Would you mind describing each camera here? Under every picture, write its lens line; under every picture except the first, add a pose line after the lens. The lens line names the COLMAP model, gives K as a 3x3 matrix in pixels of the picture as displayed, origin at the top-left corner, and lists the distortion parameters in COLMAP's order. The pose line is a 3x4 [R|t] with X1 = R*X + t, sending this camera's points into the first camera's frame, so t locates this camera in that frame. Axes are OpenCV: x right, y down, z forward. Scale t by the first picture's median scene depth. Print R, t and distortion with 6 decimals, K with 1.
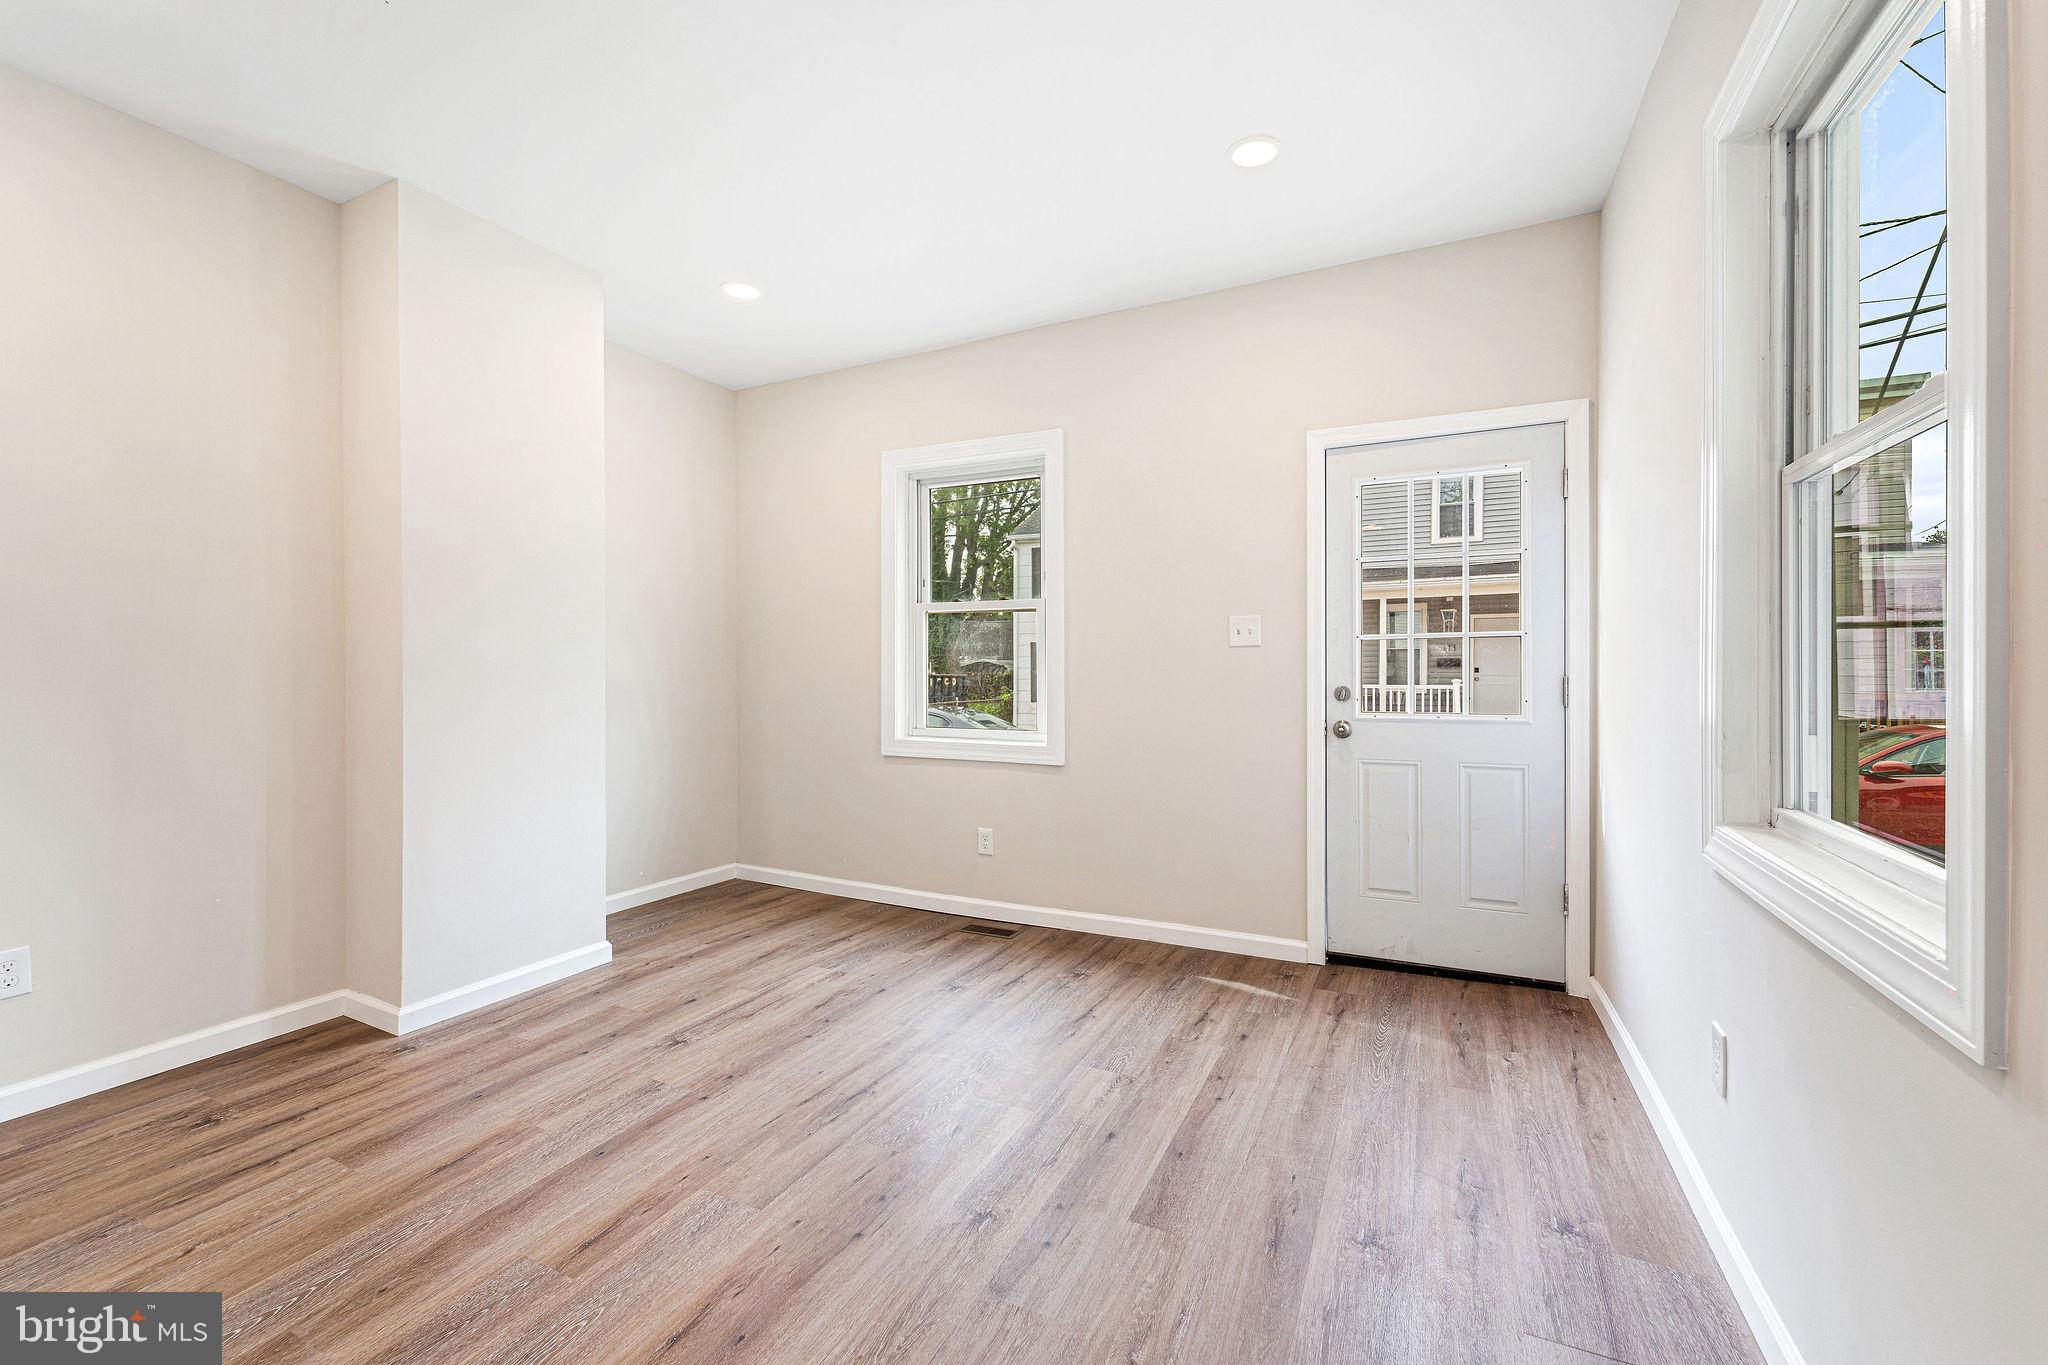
lens RADIAL K [[831.3, 0, 1030.7], [0, 831.3, 676.8], [0, 0, 1]] dist [0.002598, -0.001868]
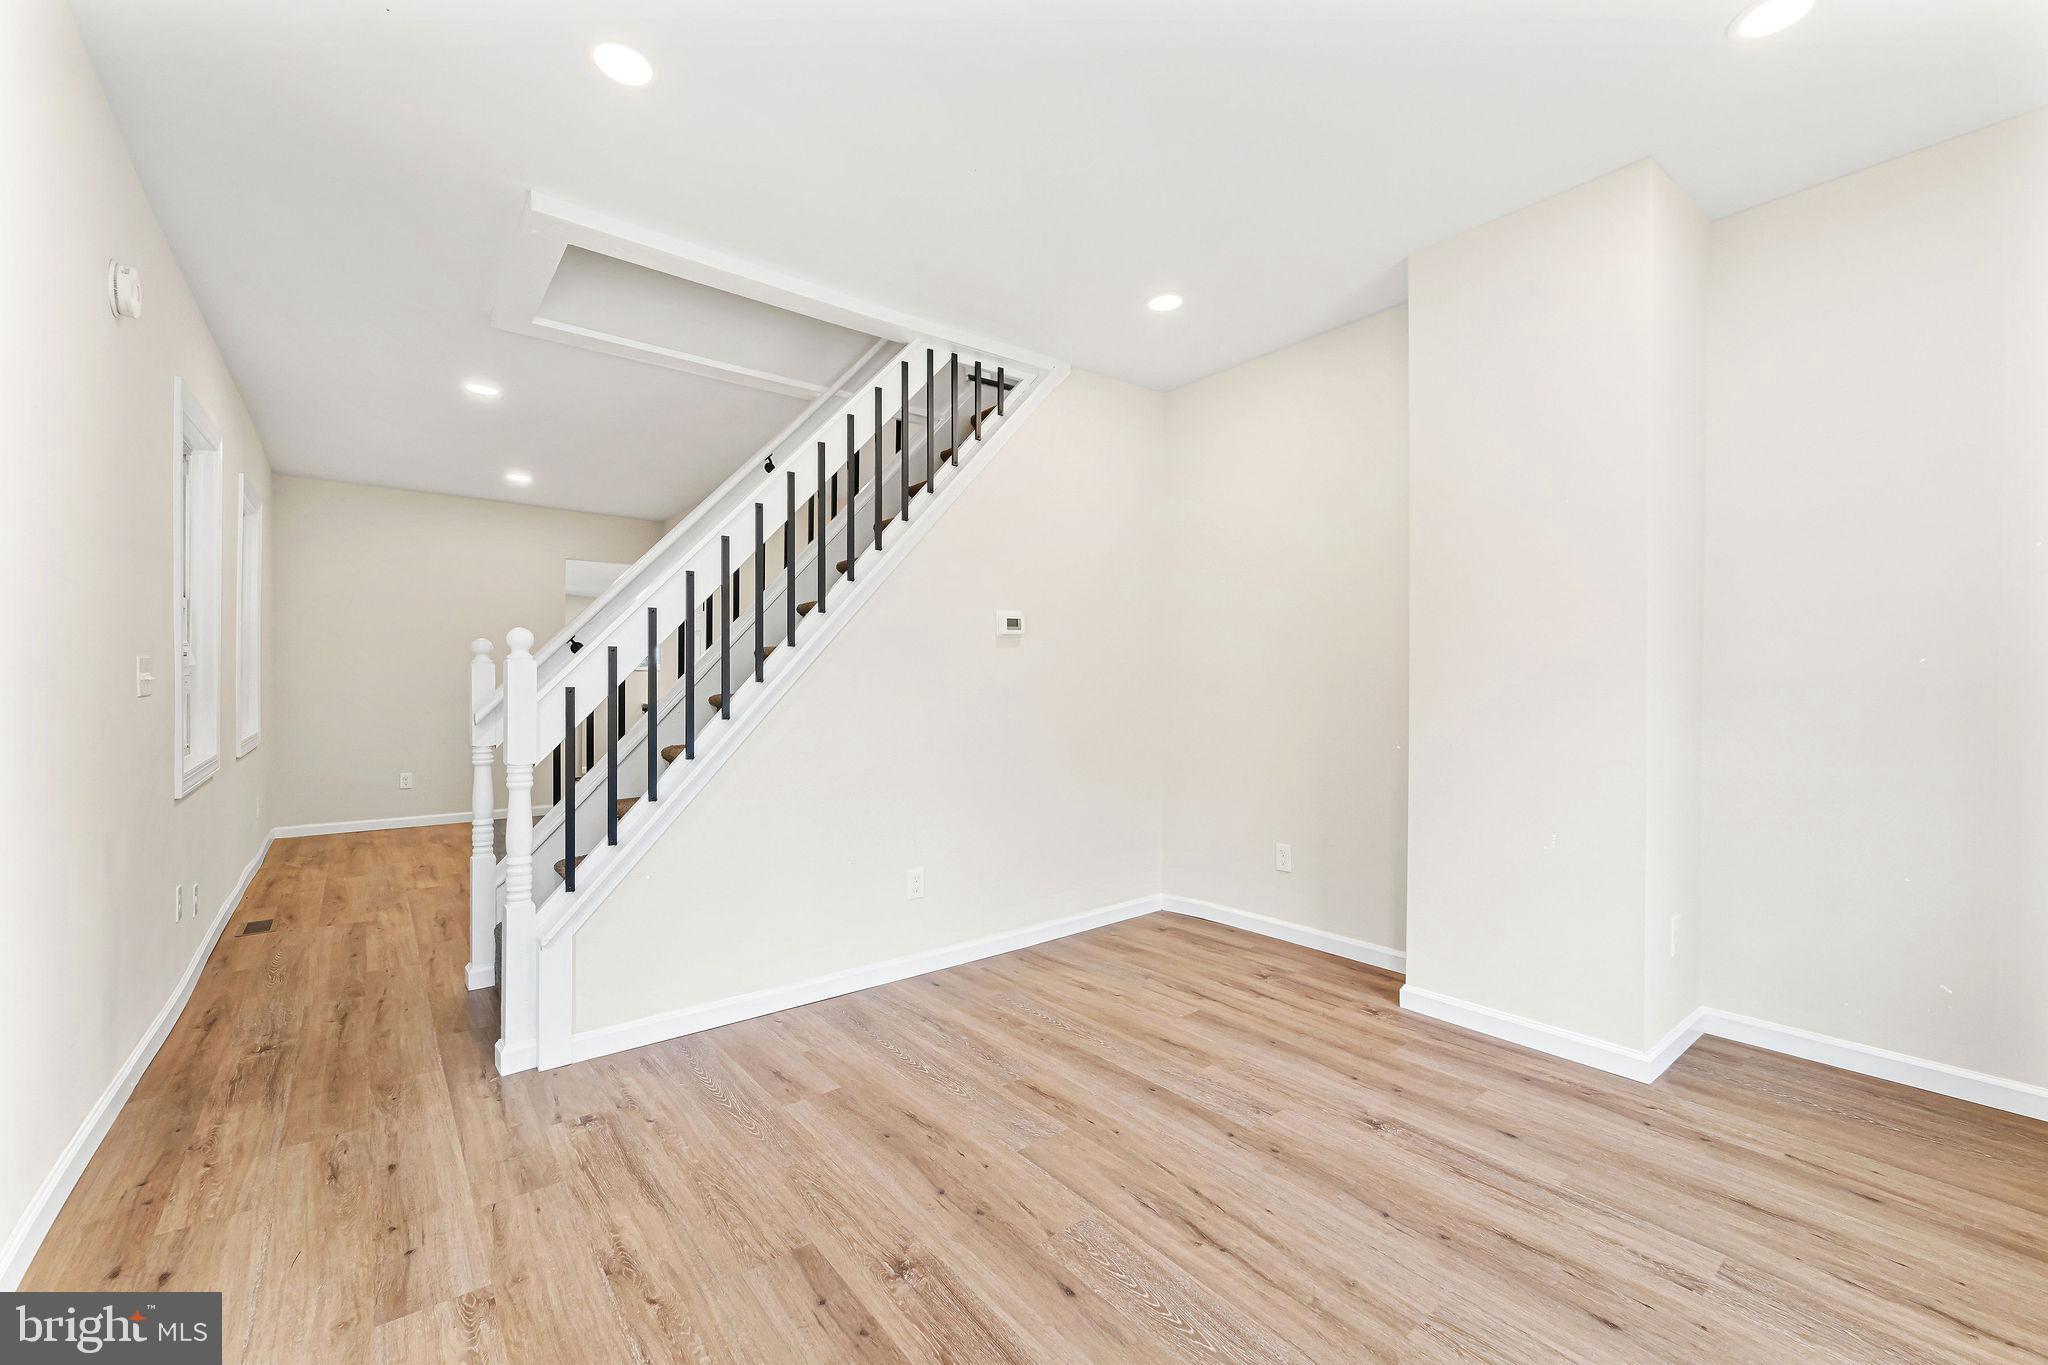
lens RADIAL K [[831.3, 0, 1031.7], [0, 831.3, 681.9], [0, 0, 1]] dist [0.002598, -0.001868]
pose [[-0.425793, -0.001901, -0.904818, 0.537635], [-0.006276, 0.999980, 0.000853, -0.013283], [0.904799, 0.006042, -0.425797, 1.124050]]
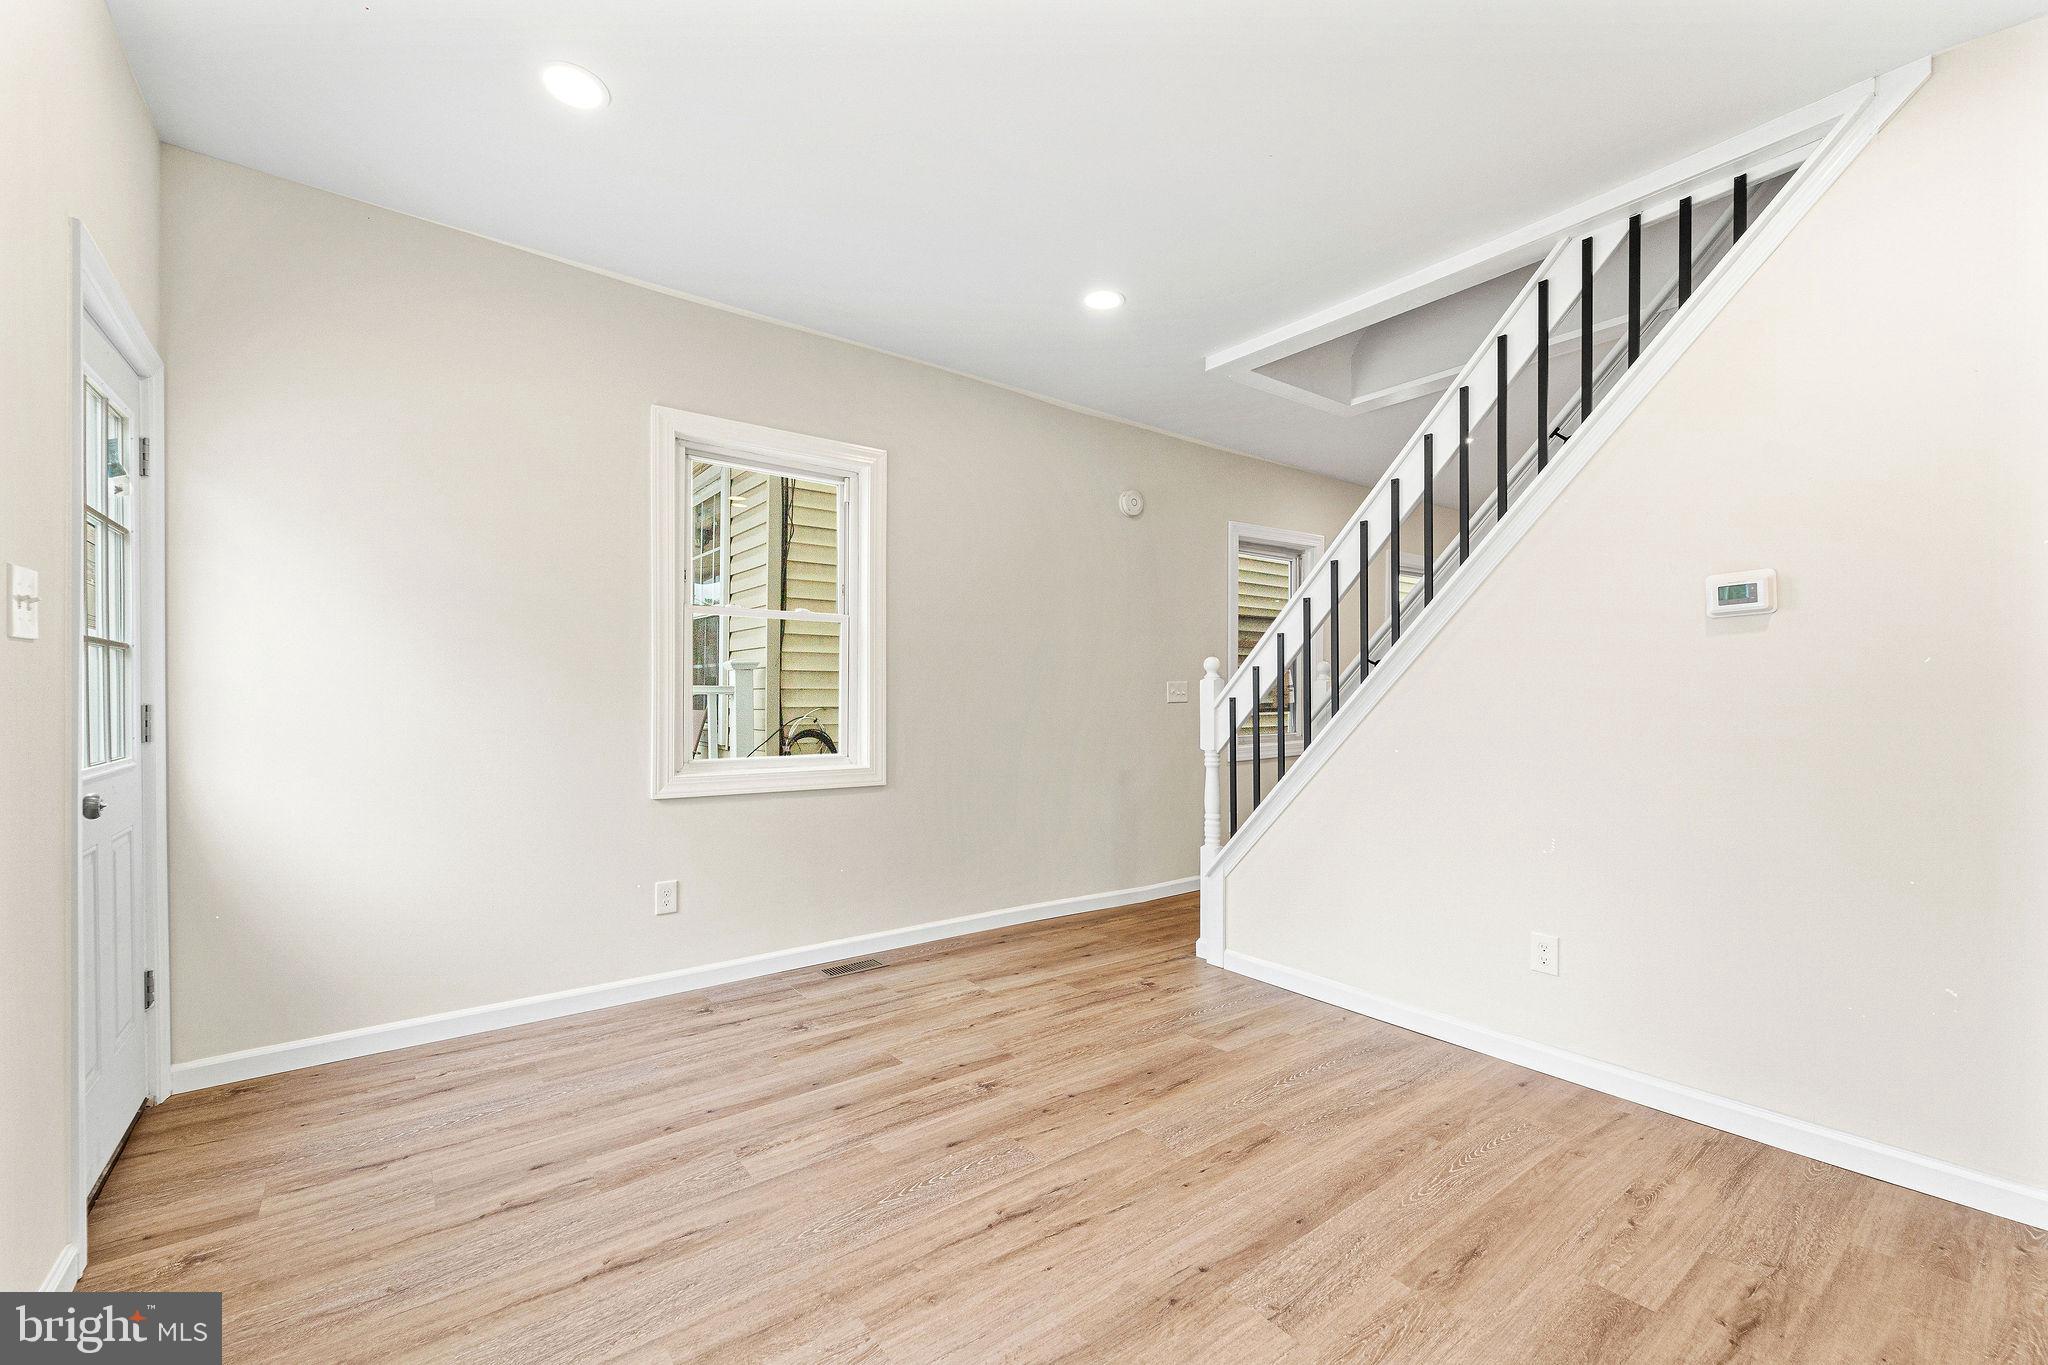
lens RADIAL K [[831.3, 0, 1018.9], [0, 831.3, 695.0], [0, 0, 1]] dist [0.002598, -0.001868]
pose [[-0.889890, 0.001156, 0.456174, -0.550522], [0.002606, 0.999993, 0.002551, -0.011447], [-0.456168, 0.003459, -0.889887, 1.632800]]
